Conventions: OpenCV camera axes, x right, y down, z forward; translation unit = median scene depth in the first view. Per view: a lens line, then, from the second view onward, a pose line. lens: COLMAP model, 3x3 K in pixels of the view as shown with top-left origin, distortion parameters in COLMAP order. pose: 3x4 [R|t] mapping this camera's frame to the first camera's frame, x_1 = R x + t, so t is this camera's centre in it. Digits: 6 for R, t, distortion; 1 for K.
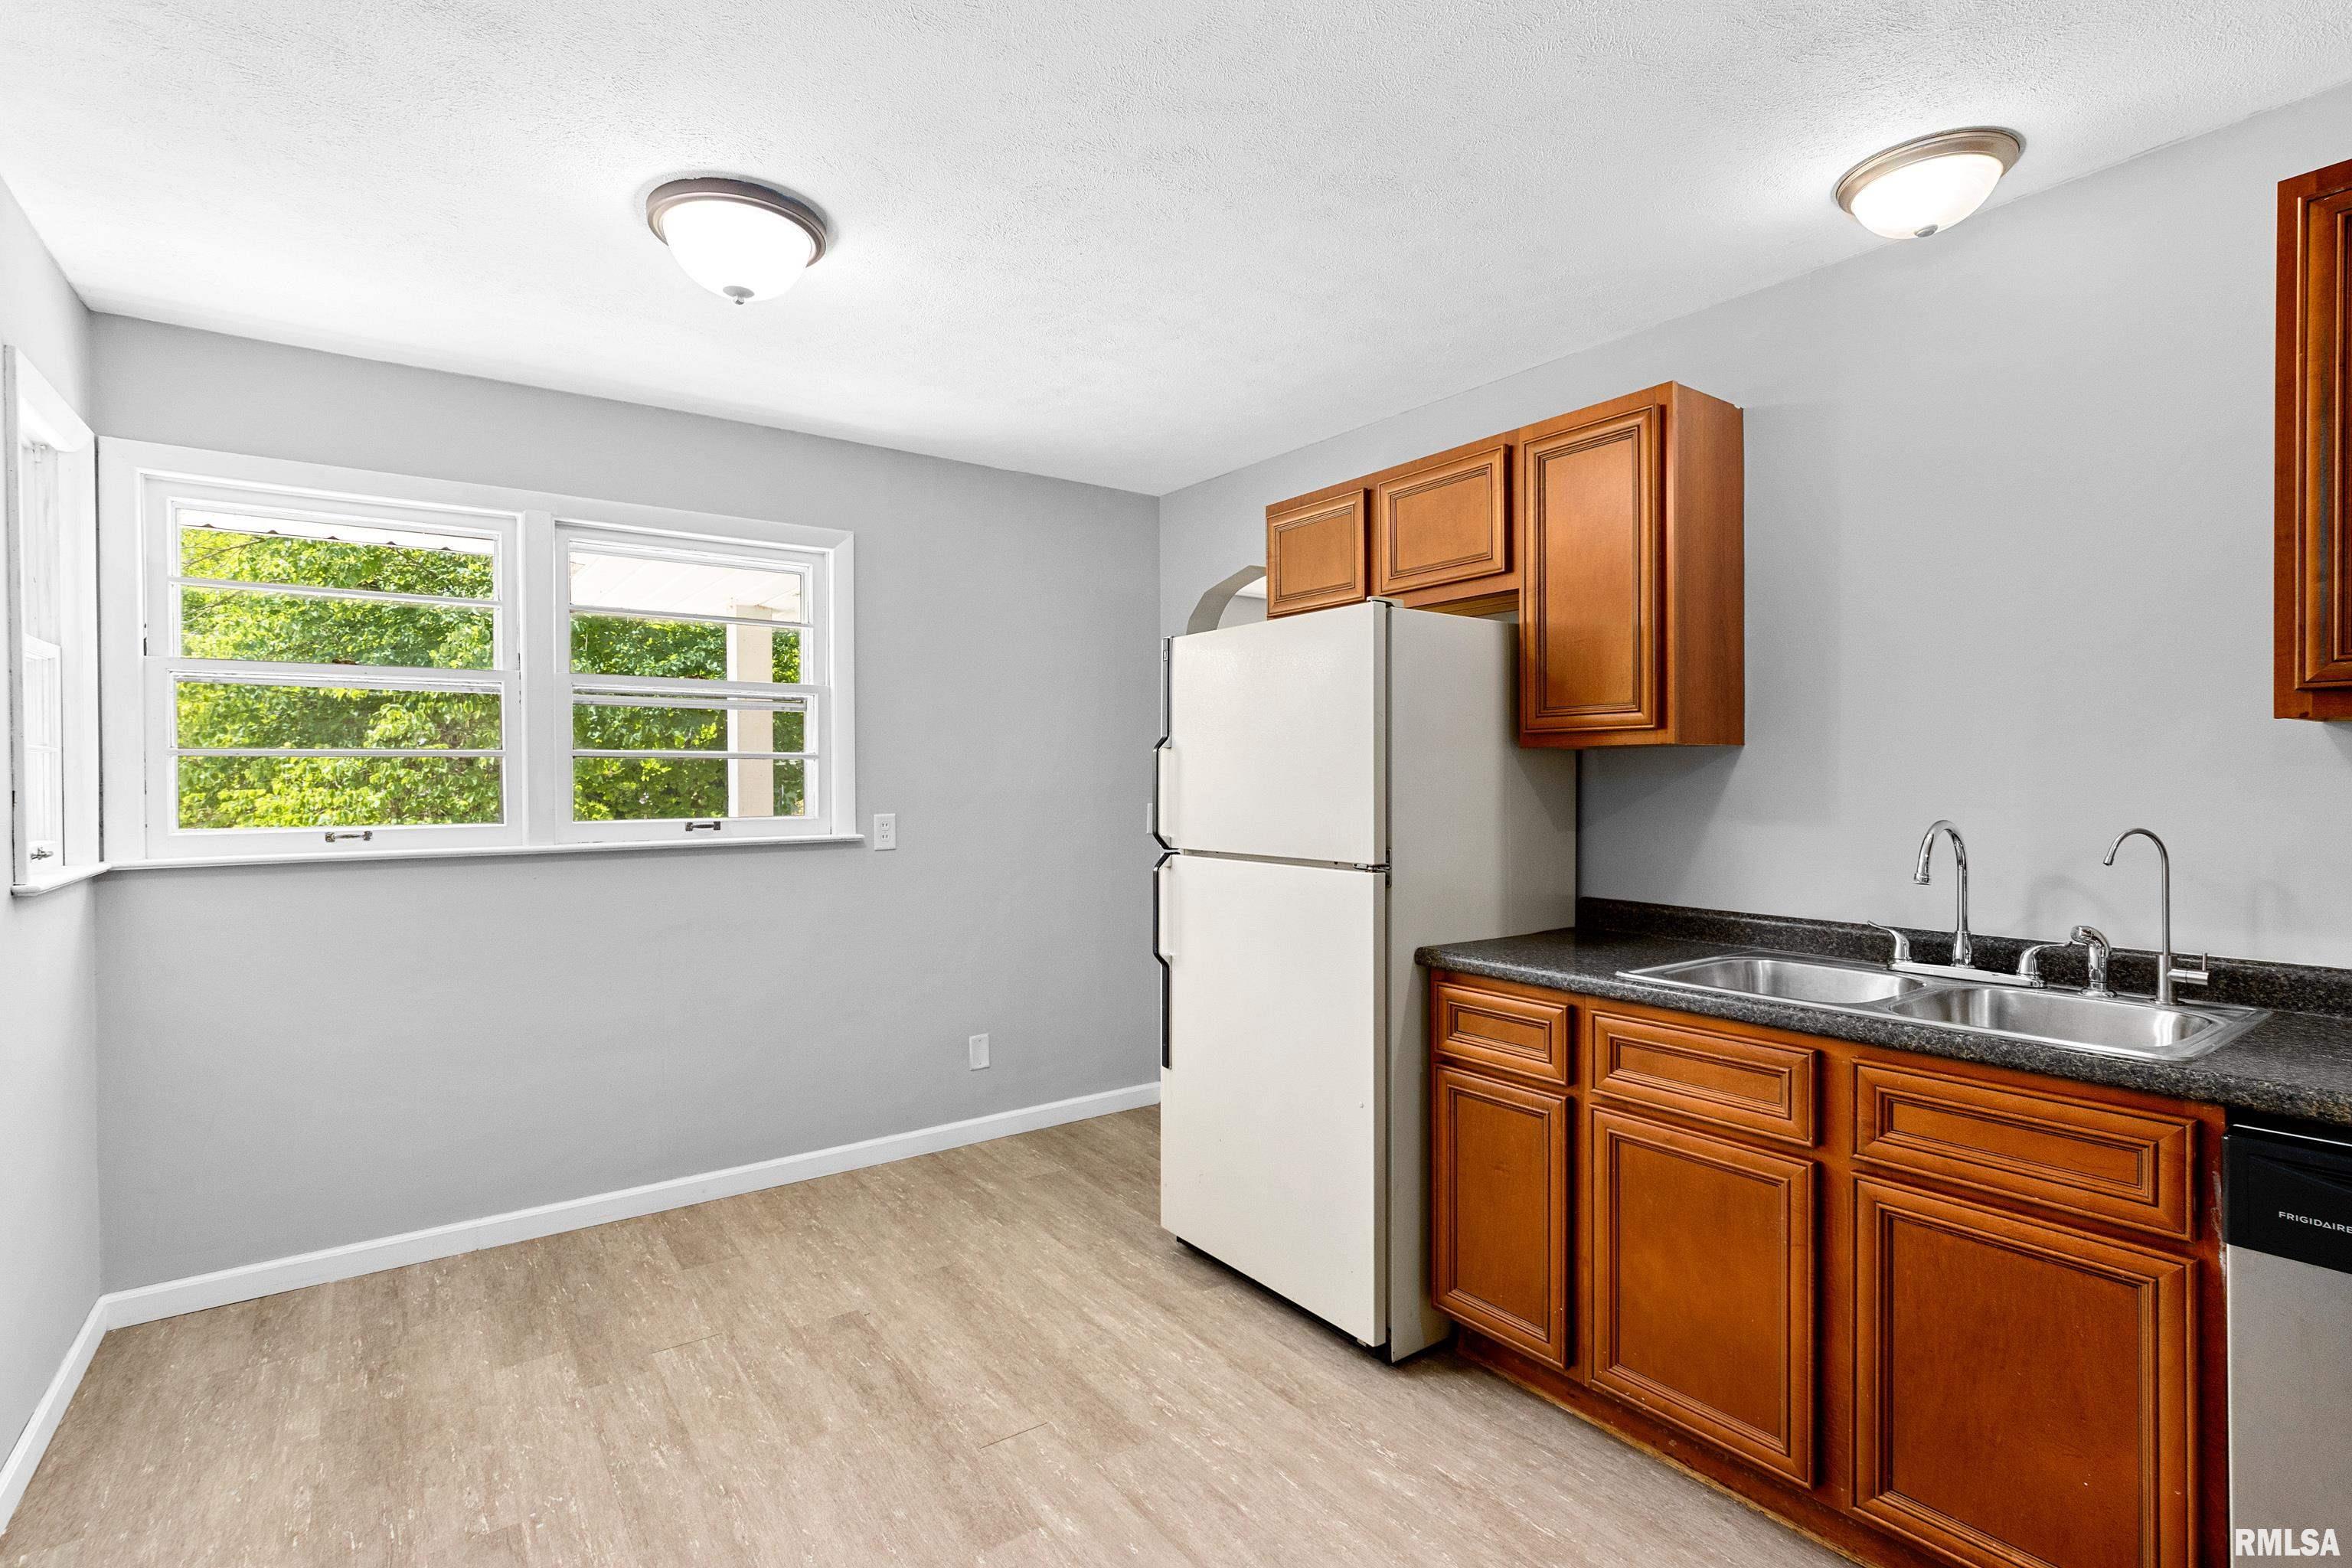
lens RADIAL K [[1107.8, 0, 1157.6], [0, 1107.8, 784.5], [0, 0, 1]] dist [0.005431, -0.002572]
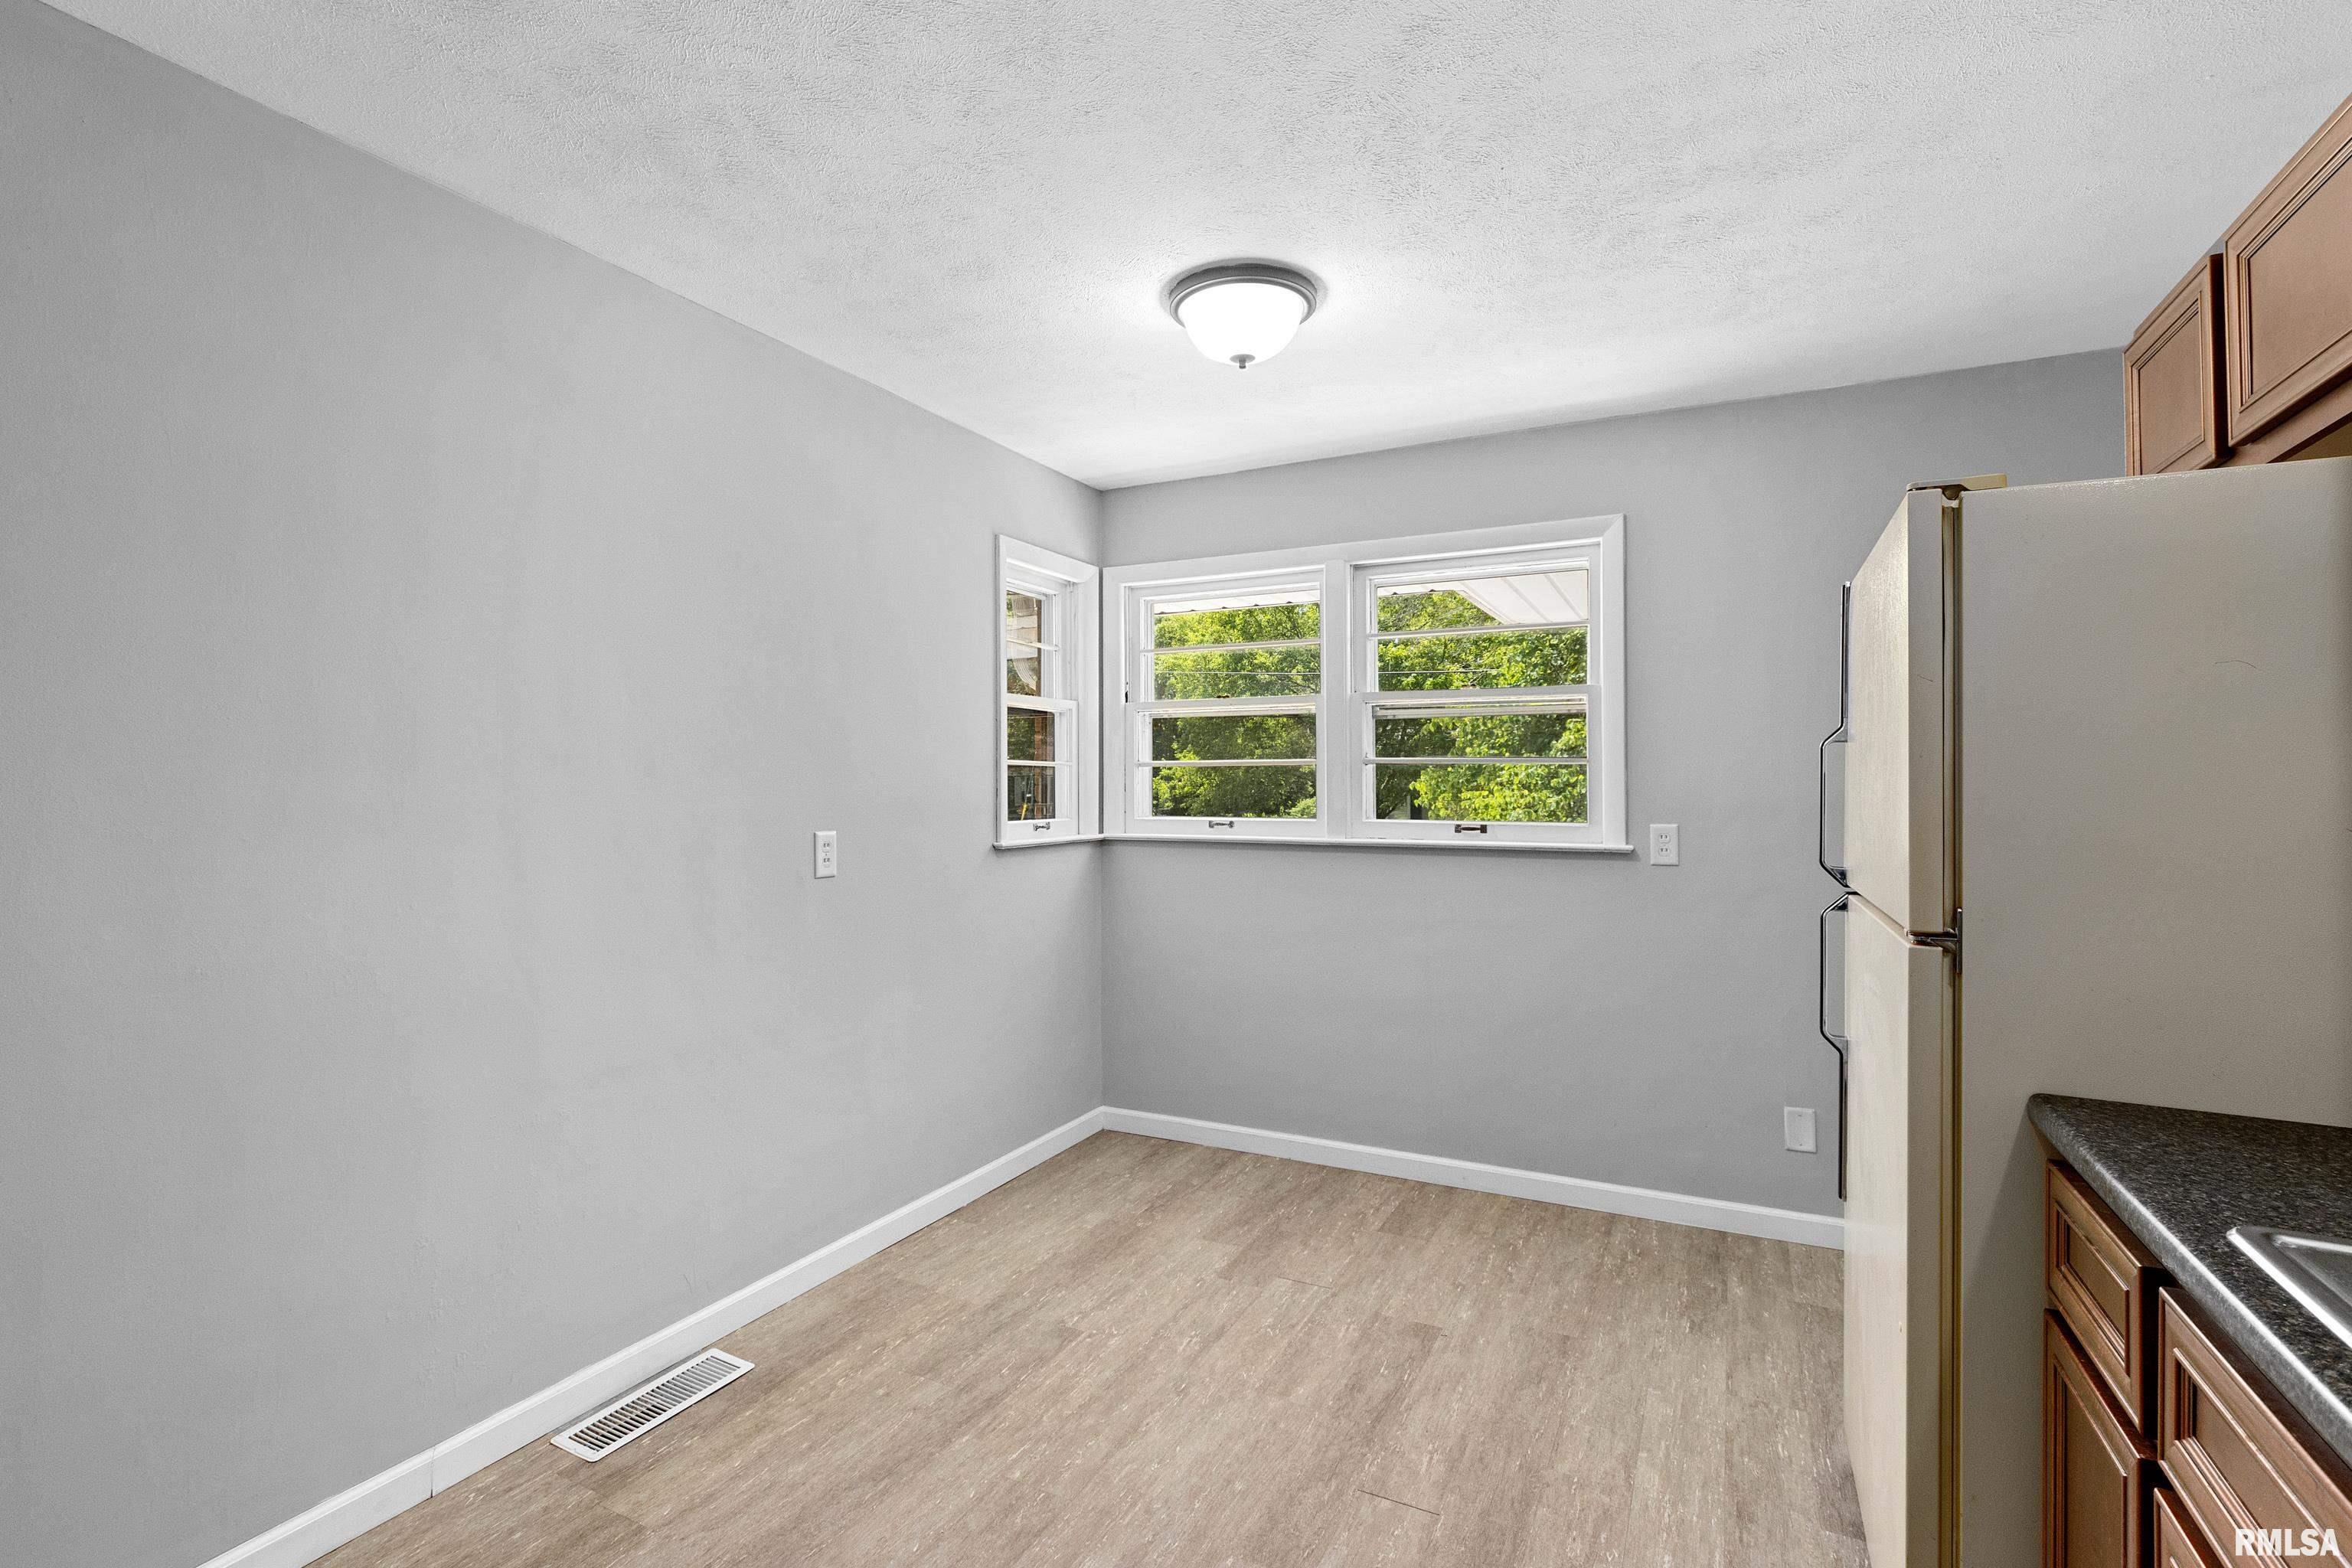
lens RADIAL K [[1107.8, 0, 1159.4], [0, 1107.8, 775.2], [0, 0, 1]] dist [0.005431, -0.002572]
pose [[0.460349, -0.002458, -0.887735, 0.453495], [-0.008652, 0.999936, -0.007255, -0.003488], [0.887696, 0.011021, 0.460298, 0.303663]]
